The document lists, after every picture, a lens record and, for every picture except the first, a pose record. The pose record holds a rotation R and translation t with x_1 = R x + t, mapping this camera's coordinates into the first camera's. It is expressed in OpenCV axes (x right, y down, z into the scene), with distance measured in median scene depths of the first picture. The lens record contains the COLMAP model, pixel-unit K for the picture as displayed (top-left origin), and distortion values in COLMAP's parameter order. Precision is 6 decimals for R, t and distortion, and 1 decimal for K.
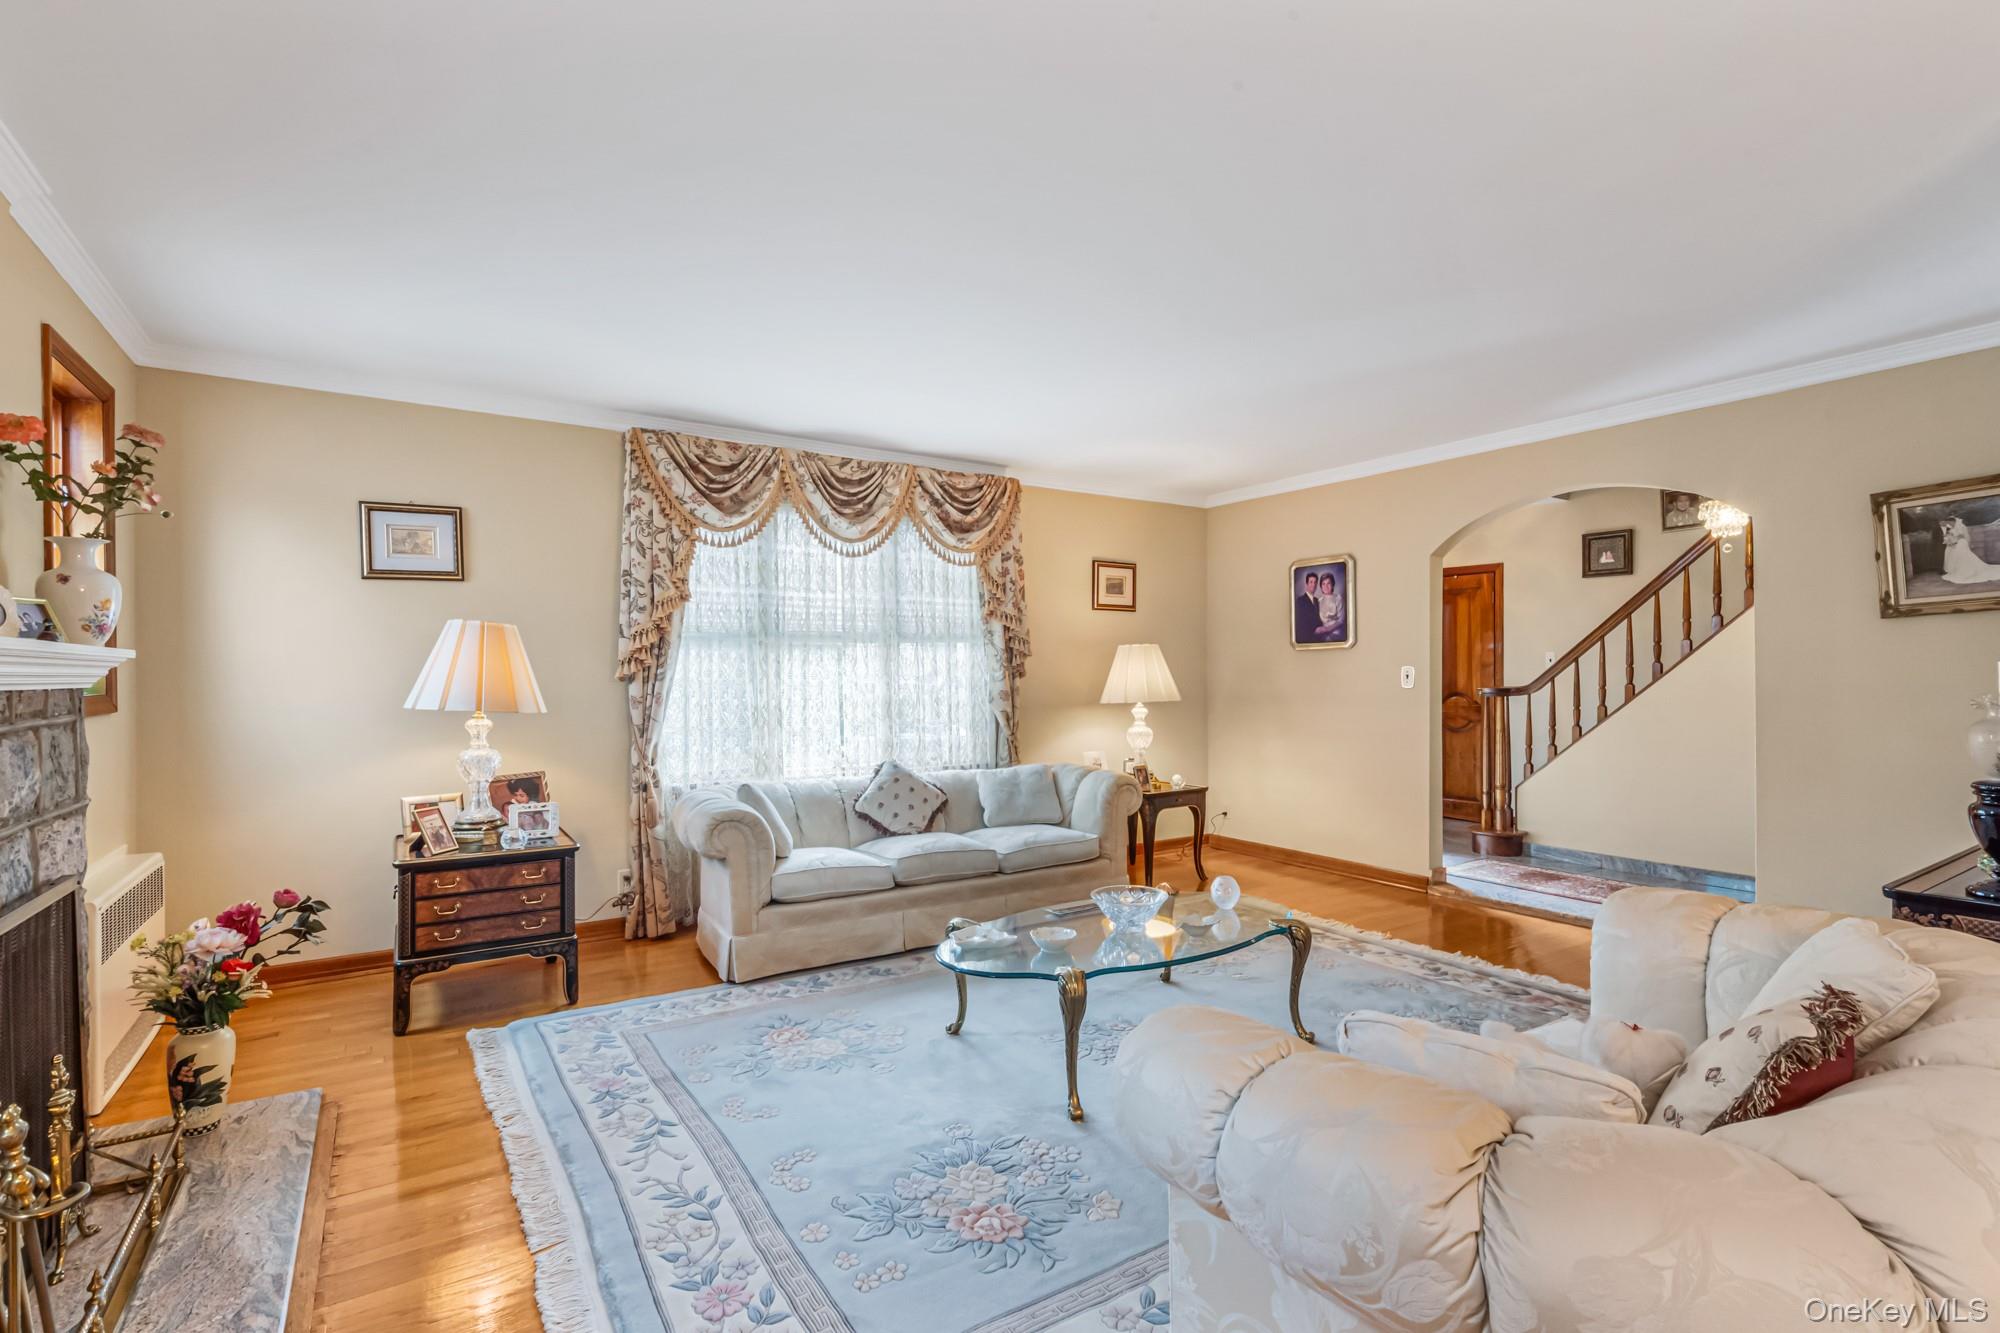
lens RADIAL K [[913.3, 0, 997.3], [0, 913.3, 675.2], [0, 0, 1]] dist [-0.004282, 0.001644]
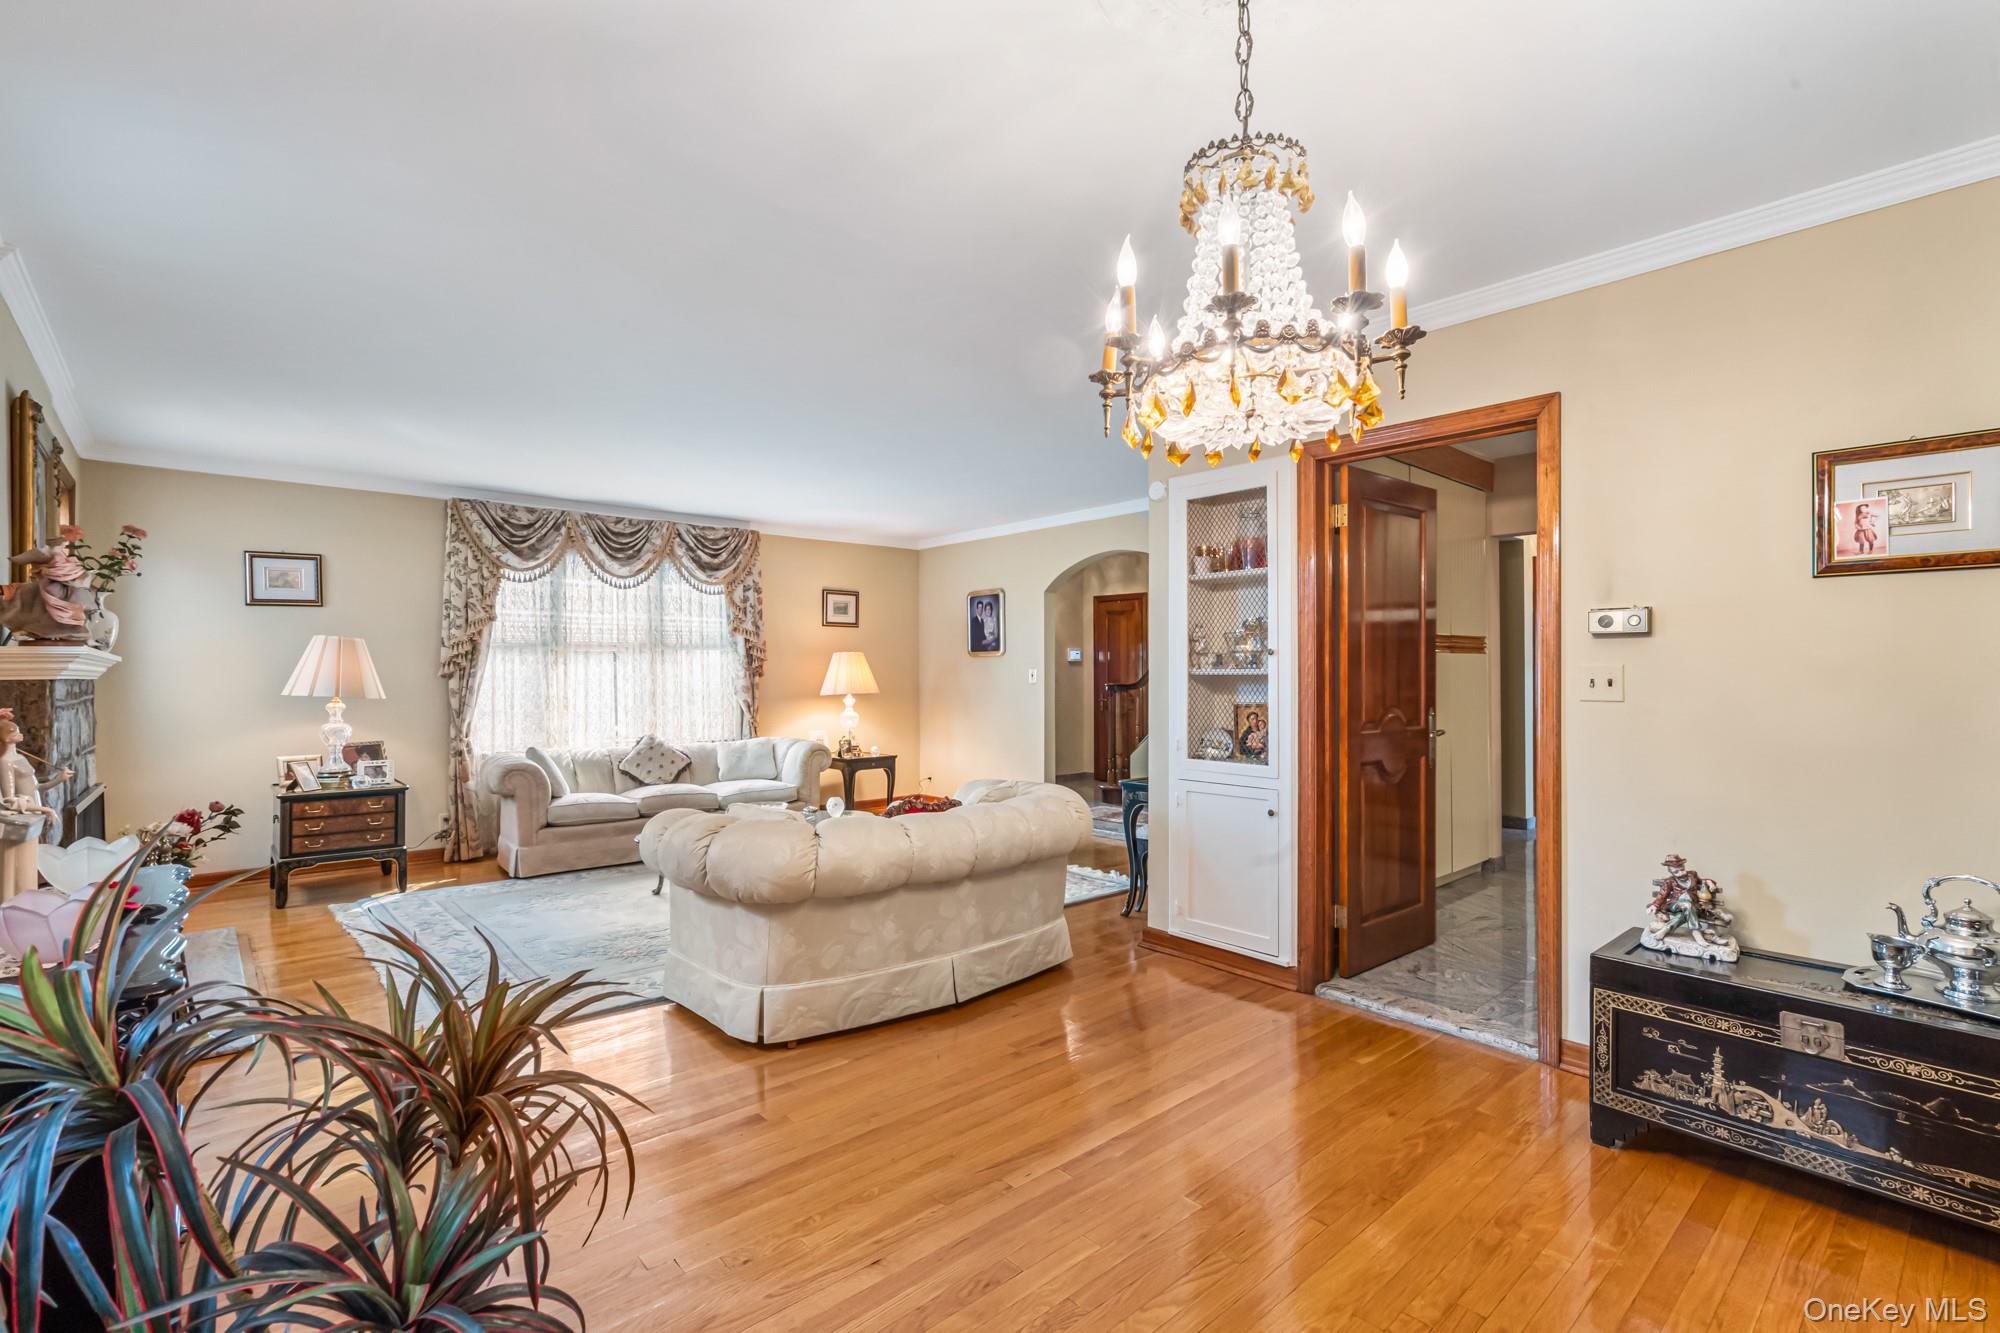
lens RADIAL K [[913.3, 0, 999.3], [0, 913.3, 664.5], [0, 0, 1]] dist [-0.004282, 0.001644]
pose [[0.990270, 0.002312, 0.139138, 0.230672], [-0.000437, 0.999909, -0.013505, 0.004426], [-0.139157, 0.013313, 0.990181, -0.487387]]
